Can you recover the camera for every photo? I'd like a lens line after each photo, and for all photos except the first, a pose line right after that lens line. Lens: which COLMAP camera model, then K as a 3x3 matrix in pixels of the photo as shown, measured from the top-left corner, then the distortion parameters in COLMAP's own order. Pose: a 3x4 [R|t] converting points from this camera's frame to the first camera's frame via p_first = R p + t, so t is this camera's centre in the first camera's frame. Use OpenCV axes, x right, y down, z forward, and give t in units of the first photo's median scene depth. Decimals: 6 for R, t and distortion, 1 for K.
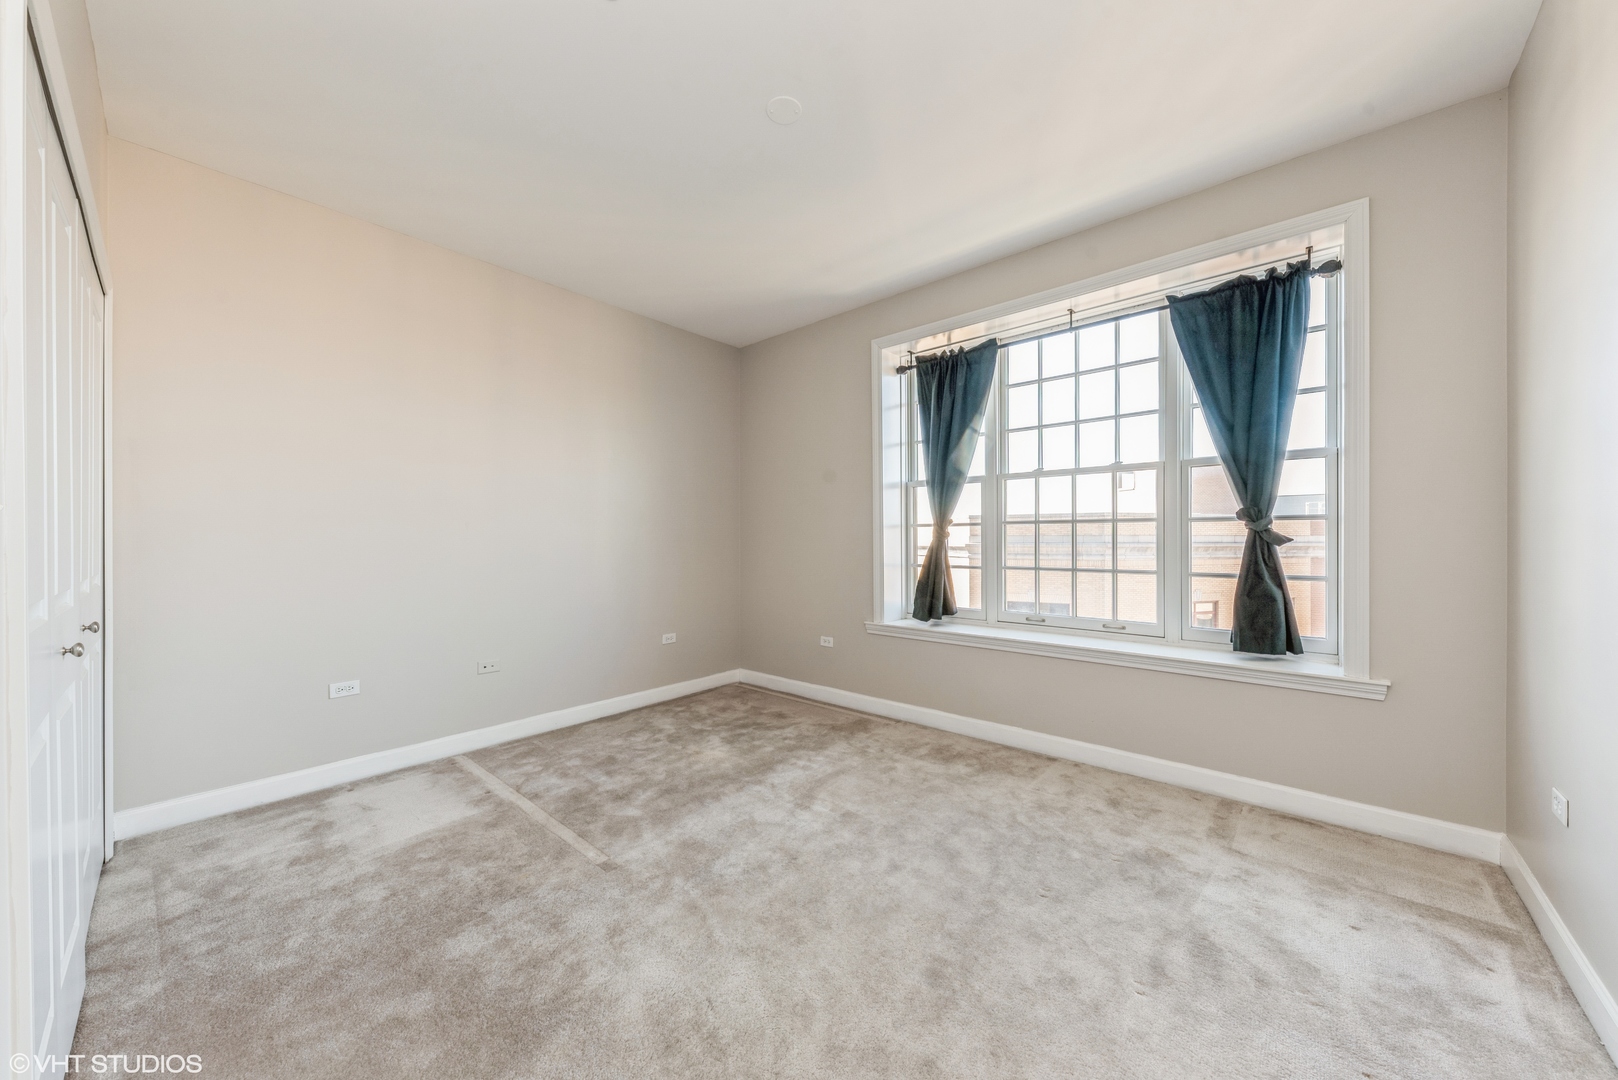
lens RADIAL K [[562.1, 0, 796.2], [0, 562.1, 537.9], [0, 0, 1]] dist [0.004349, -0.000230]
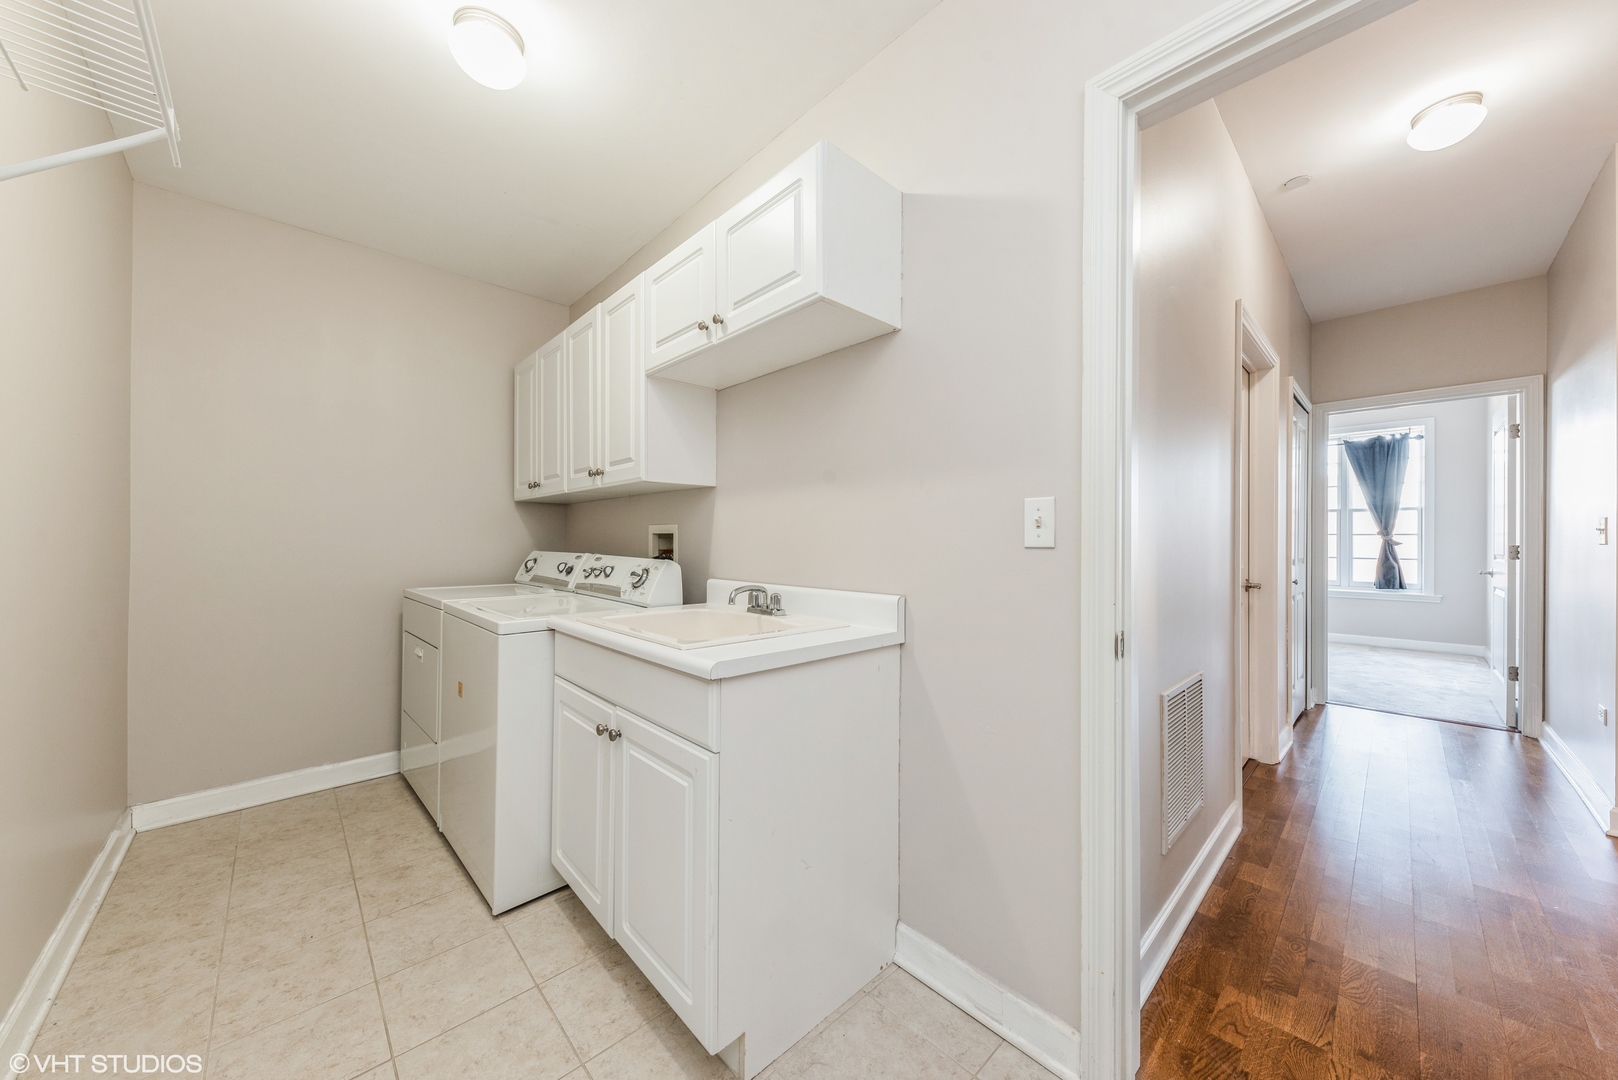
lens RADIAL K [[562.1, 0, 818.4], [0, 562.1, 541.7], [0, 0, 1]] dist [0.004349, -0.000230]
pose [[0.995351, -0.001559, -0.096296, -1.413383], [0.001682, 0.999998, 0.001201, -0.012864], [0.096294, -0.001358, 0.995352, -1.690616]]
